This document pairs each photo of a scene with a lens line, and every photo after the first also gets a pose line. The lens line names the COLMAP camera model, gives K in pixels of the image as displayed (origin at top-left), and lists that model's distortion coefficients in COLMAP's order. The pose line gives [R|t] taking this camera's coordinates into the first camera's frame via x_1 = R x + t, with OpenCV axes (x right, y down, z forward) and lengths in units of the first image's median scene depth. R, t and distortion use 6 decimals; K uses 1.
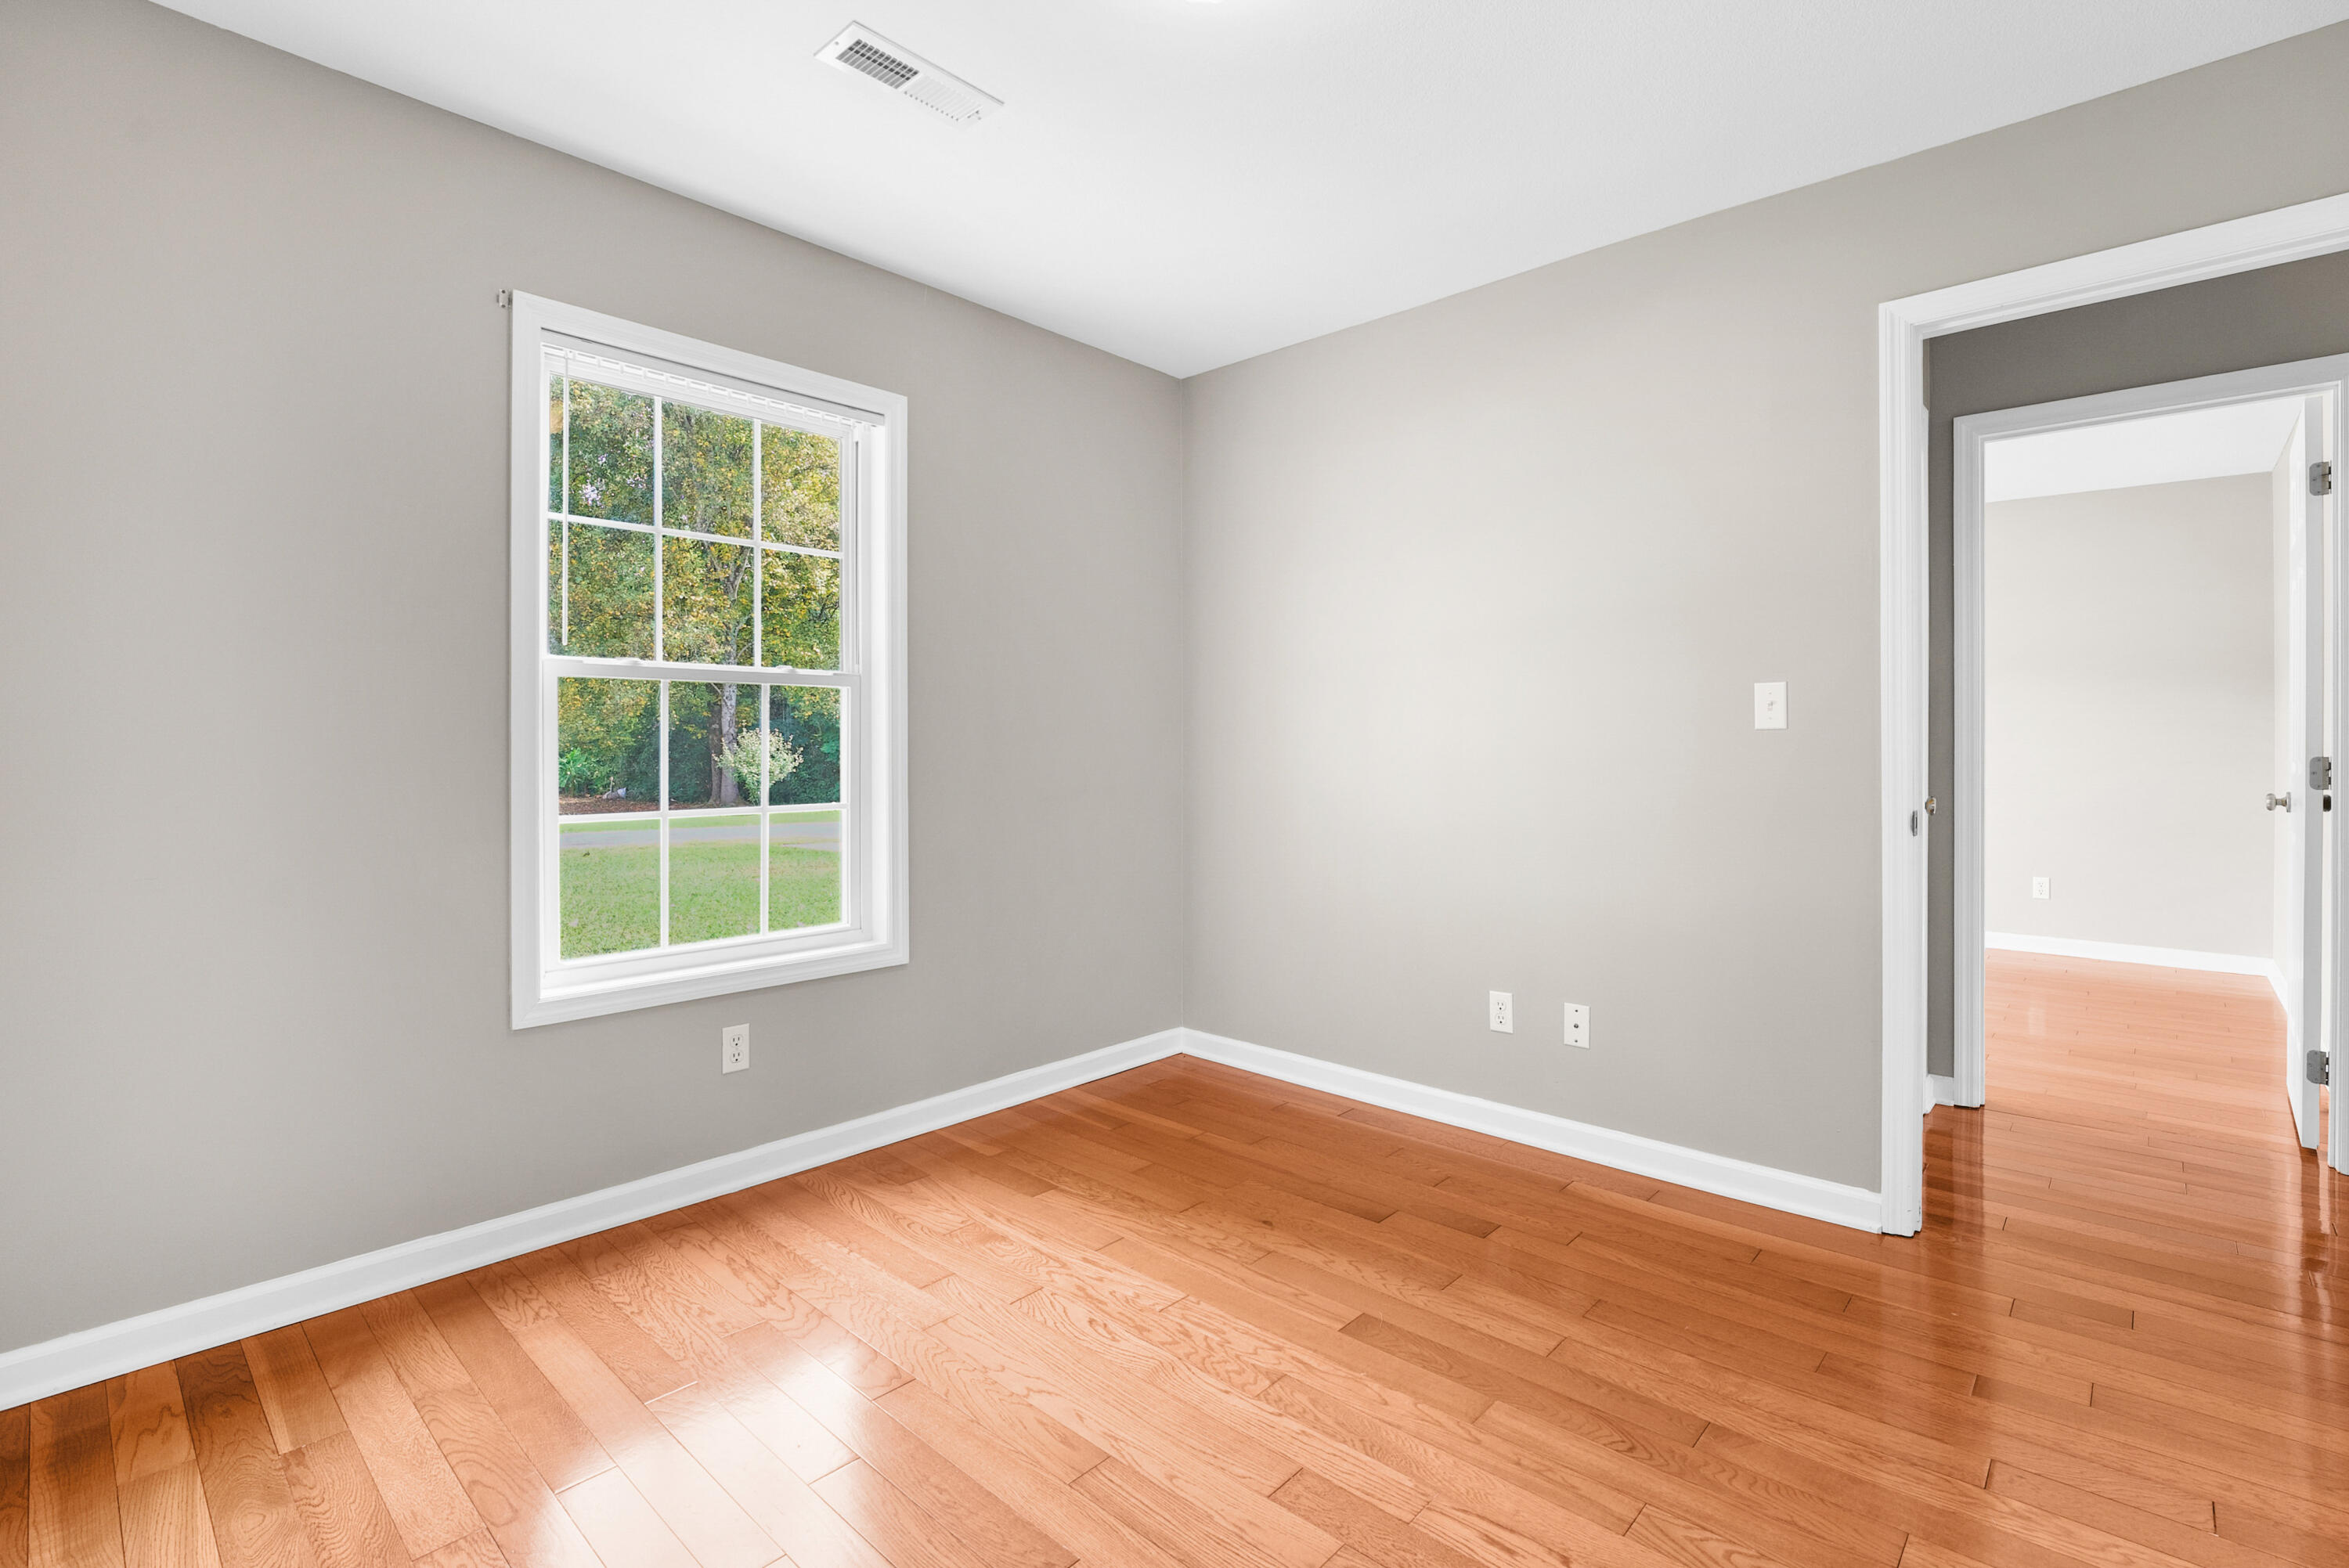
lens RADIAL K [[1082.5, 0, 1179.9], [0, 1082.5, 750.9], [0, 0, 1]] dist [-0.014545, -0.000007]
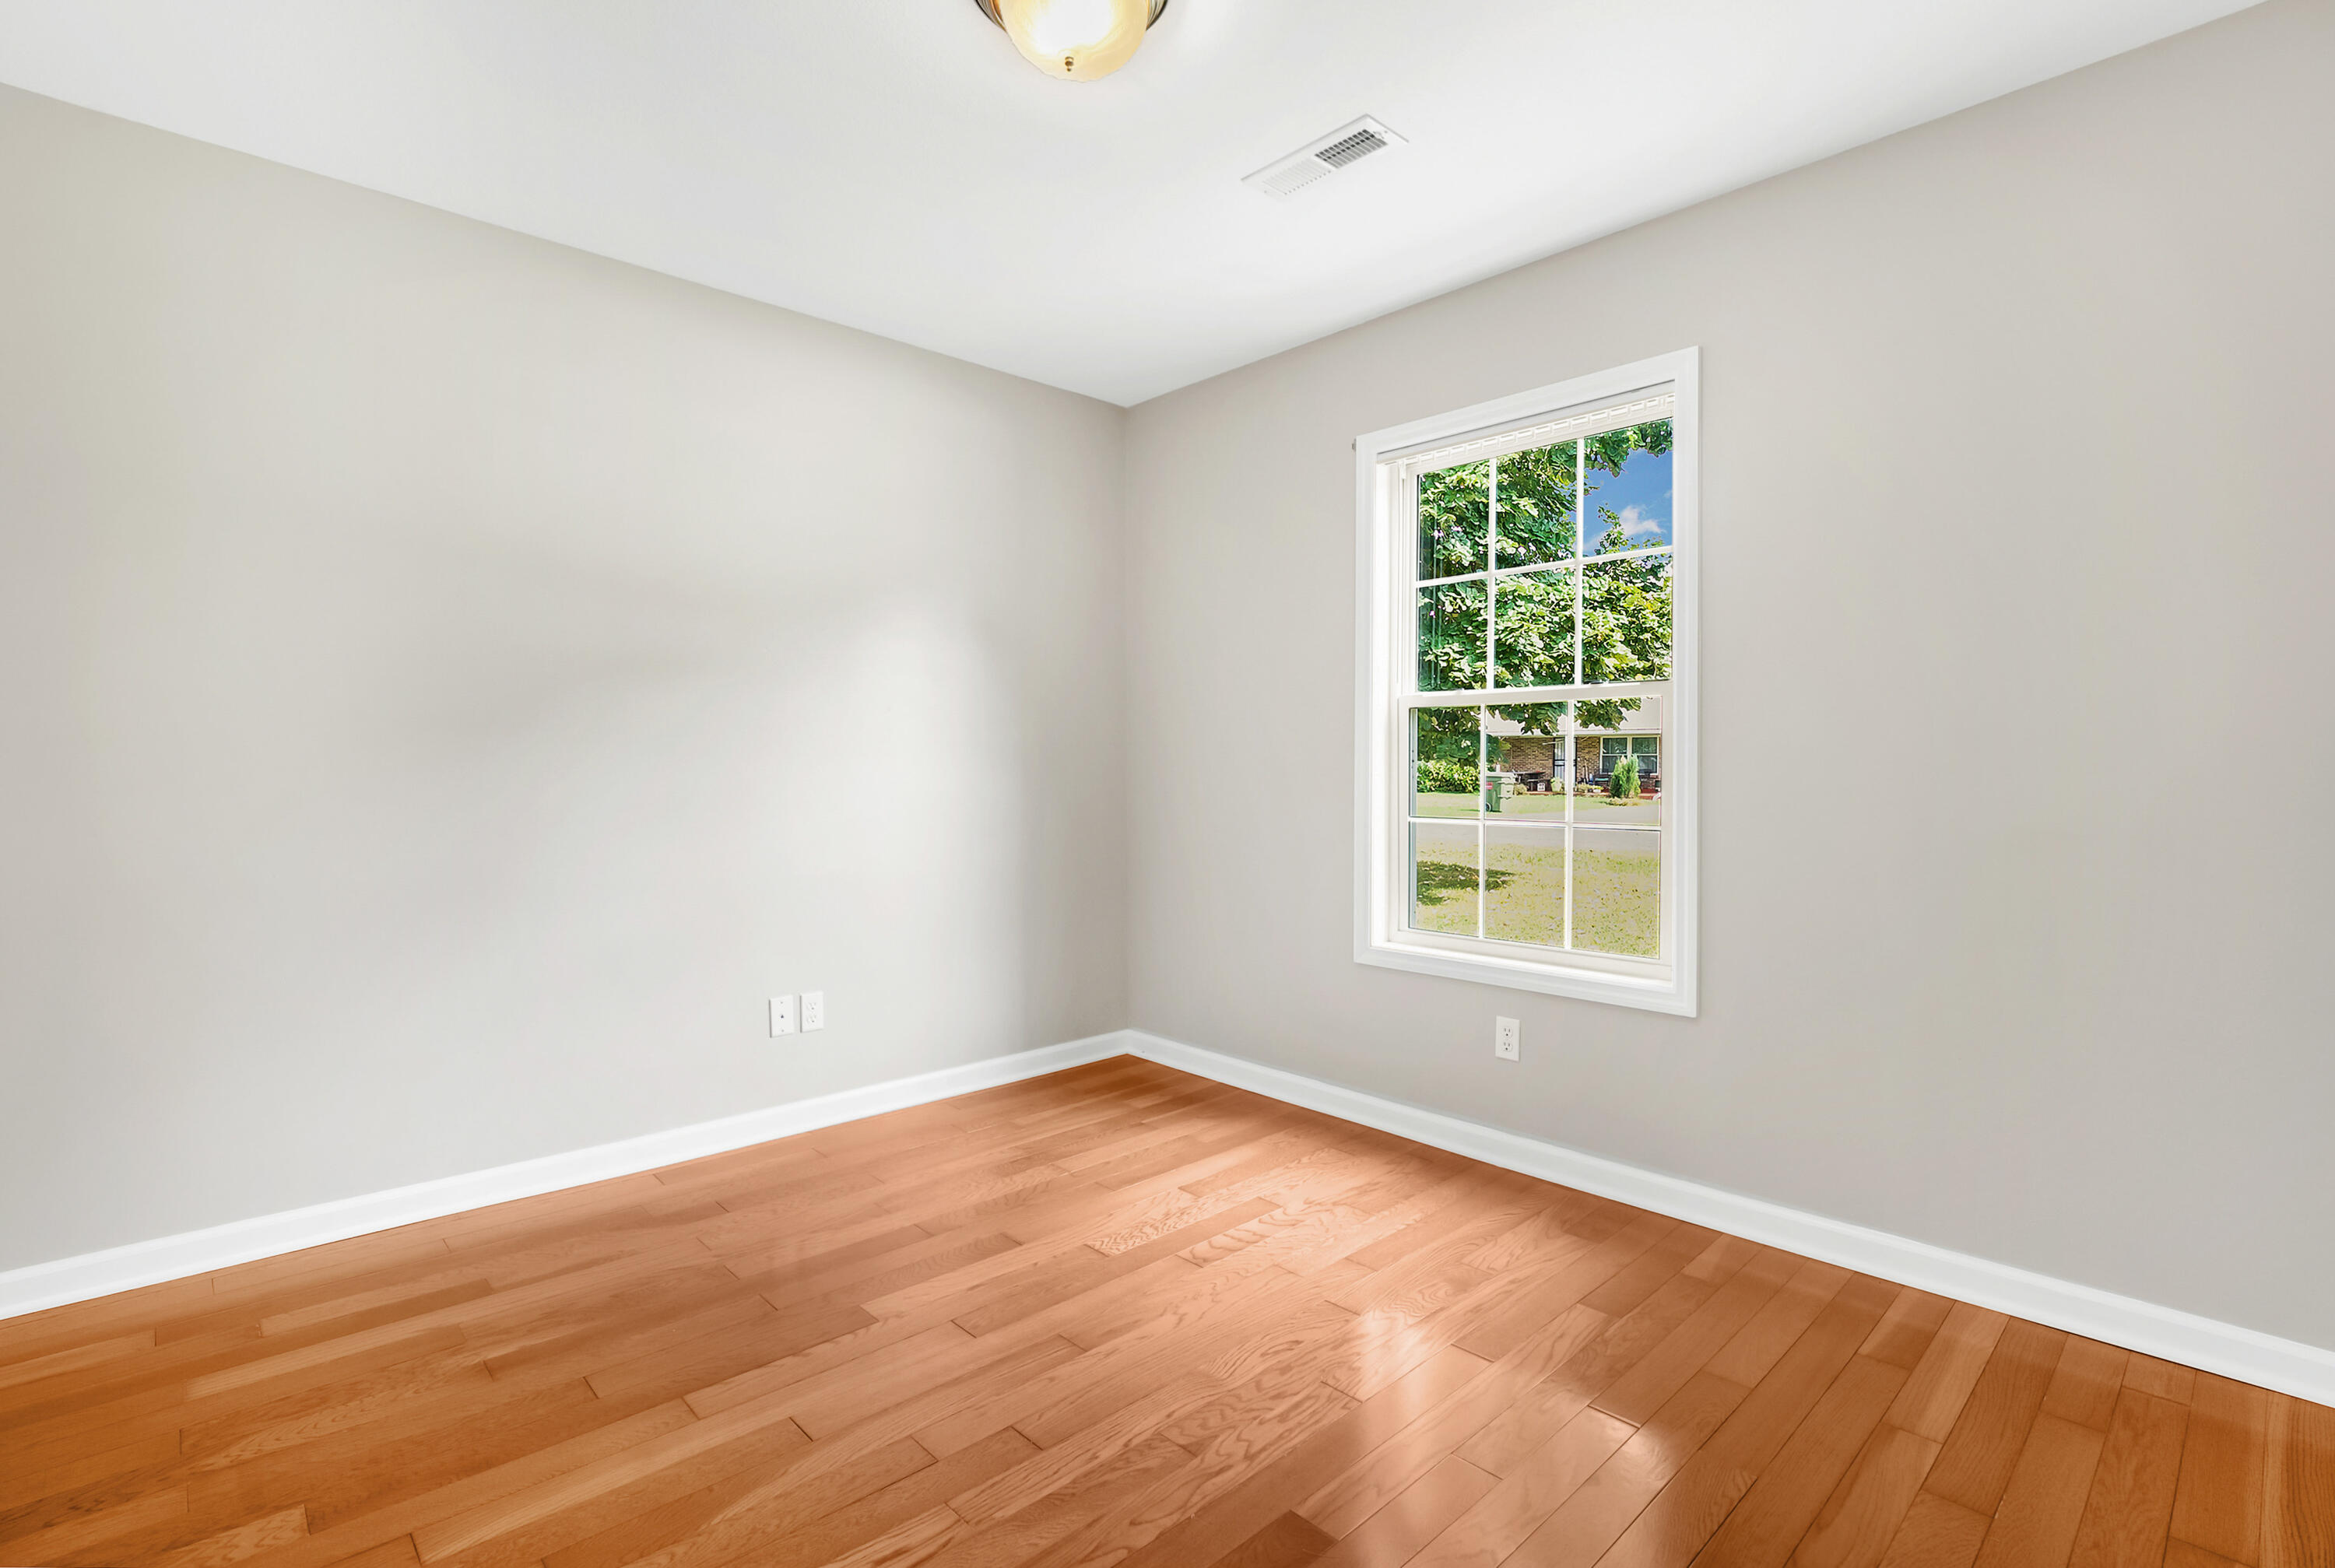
lens RADIAL K [[1076.0, 0, 1155.4], [0, 1076.0, 779.8], [0, 0, 1]] dist [-0.014545, -0.000007]
pose [[-0.083958, 0.009986, -0.996419, 0.760709], [-0.003888, 0.999939, 0.010349, 0.004103], [0.996462, 0.004743, -0.083914, 0.801803]]
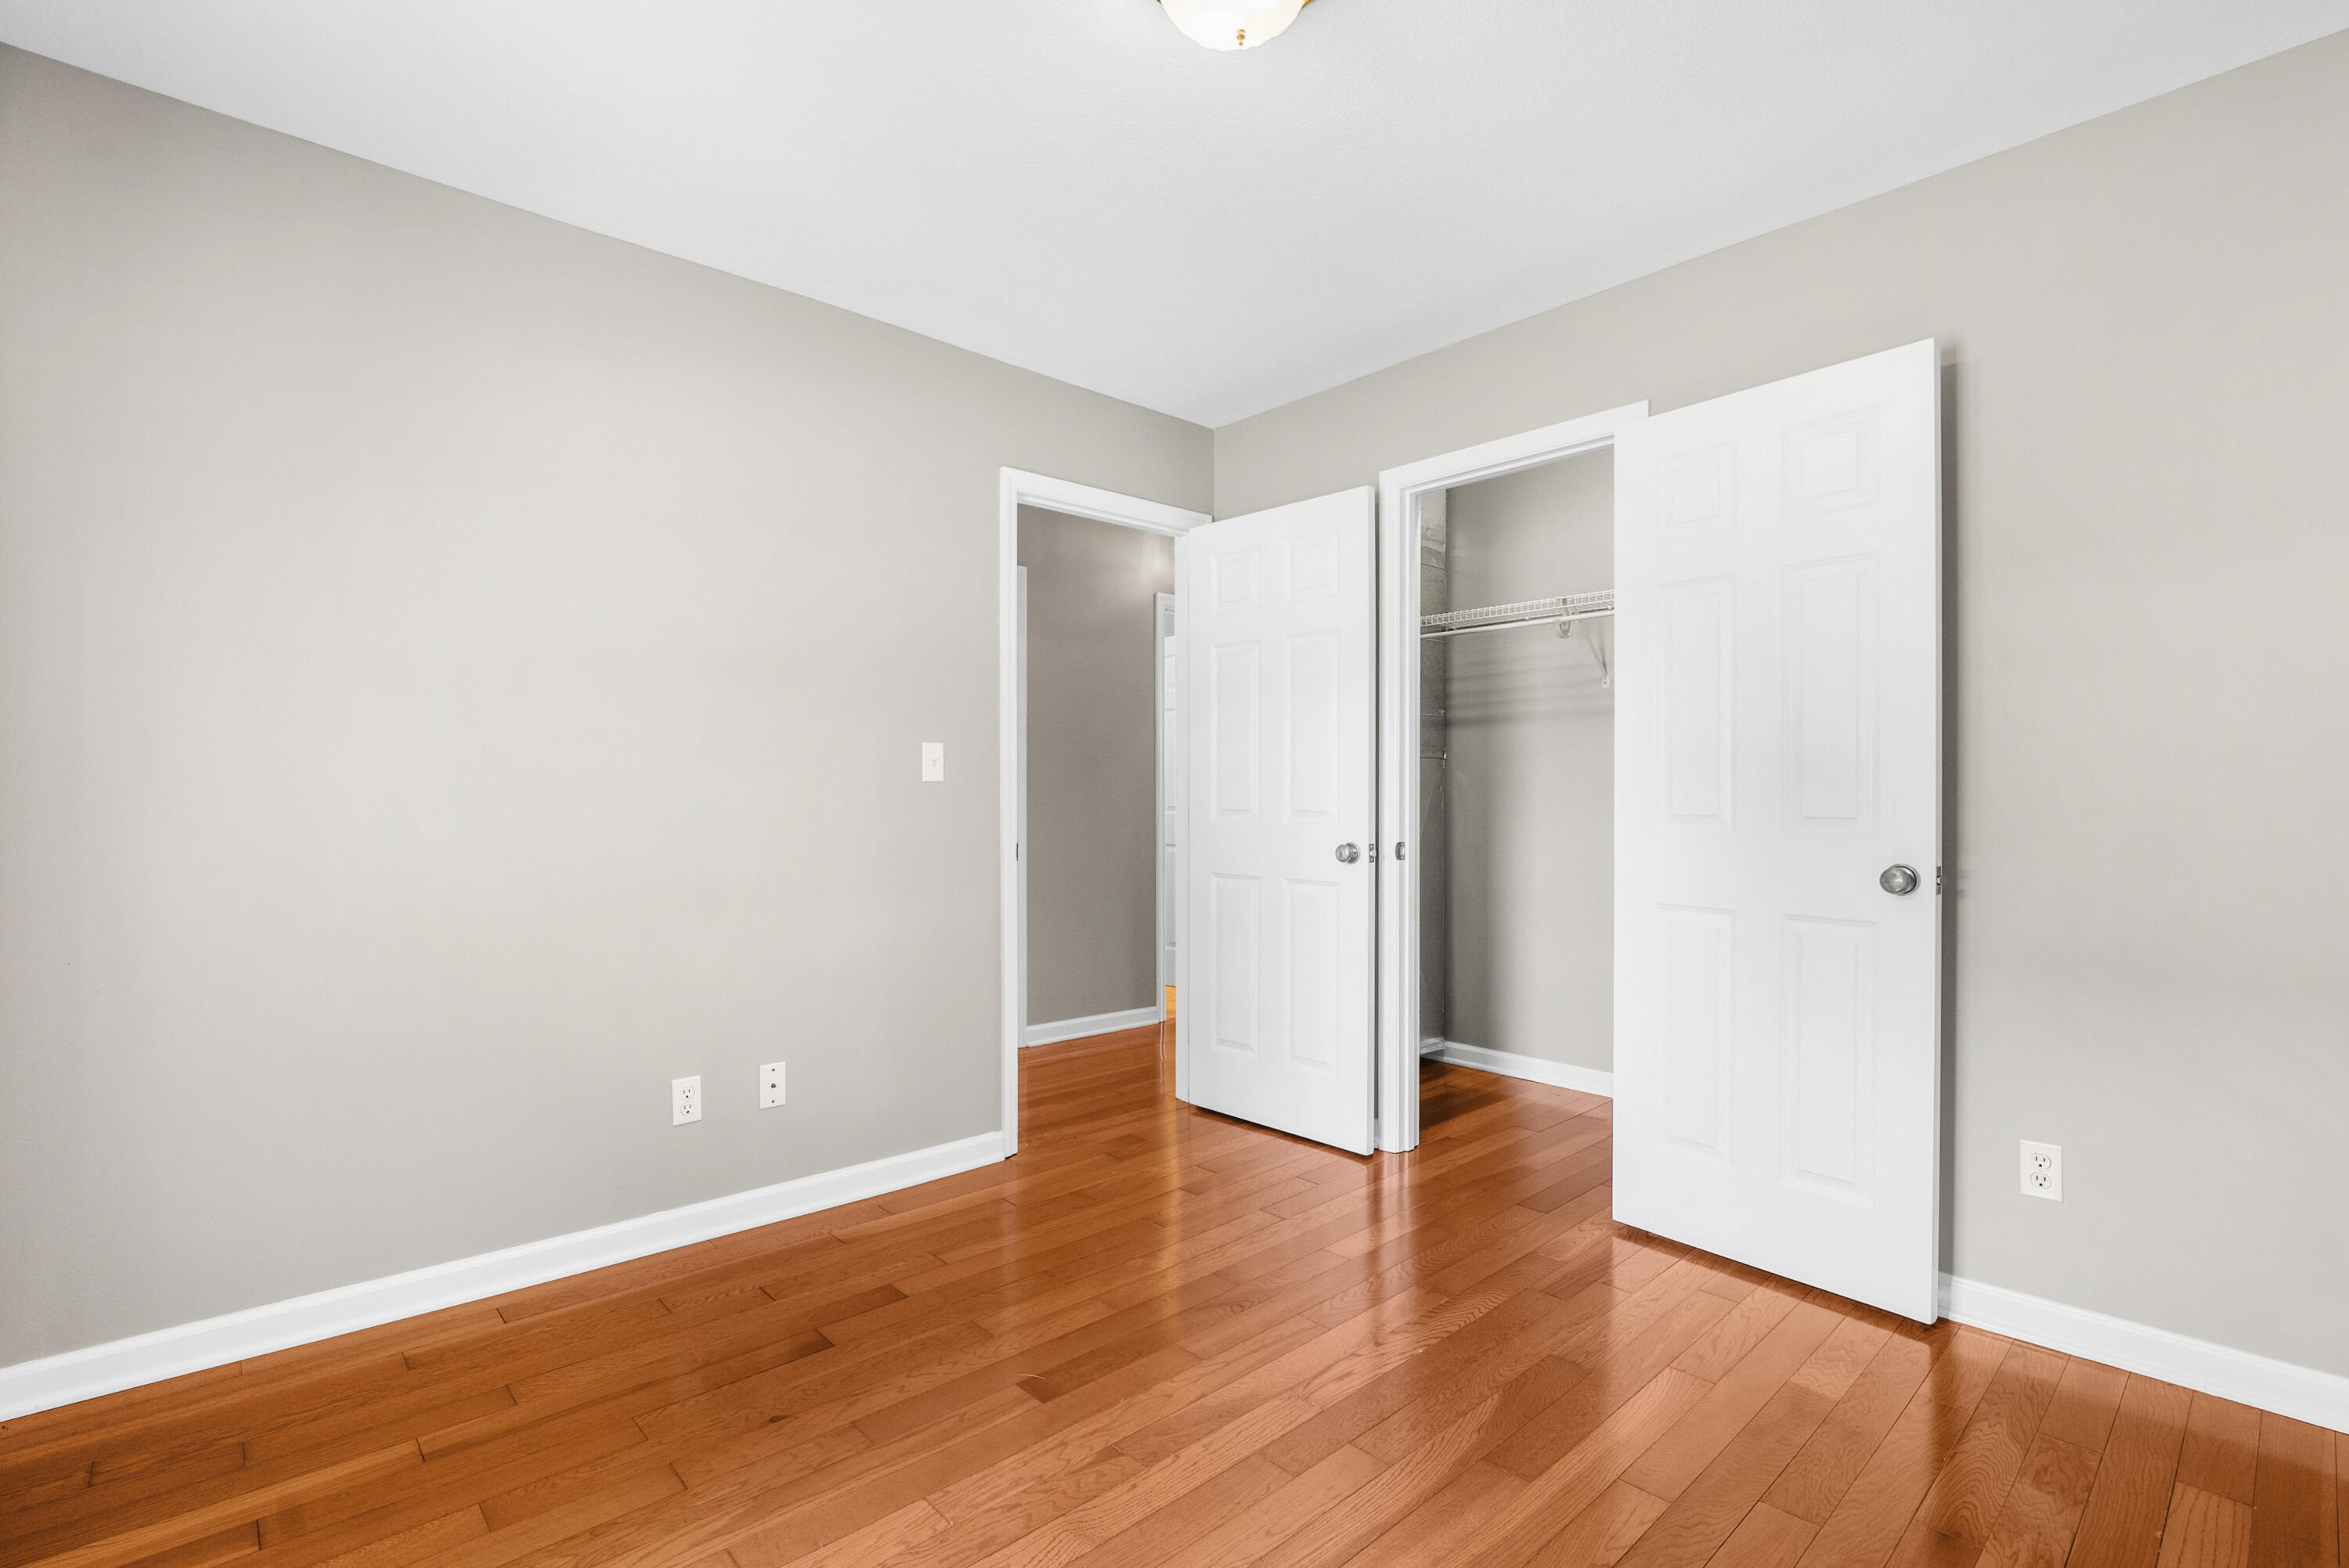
lens RADIAL K [[1082.5, 0, 1179.1], [0, 1082.5, 786.9], [0, 0, 1]] dist [-0.014545, -0.000007]
pose [[0.081091, 0.006610, 0.996685, -0.672057], [0.000122, 0.999978, -0.006642, -0.006737], [-0.996707, 0.000660, 0.081089, 0.664559]]
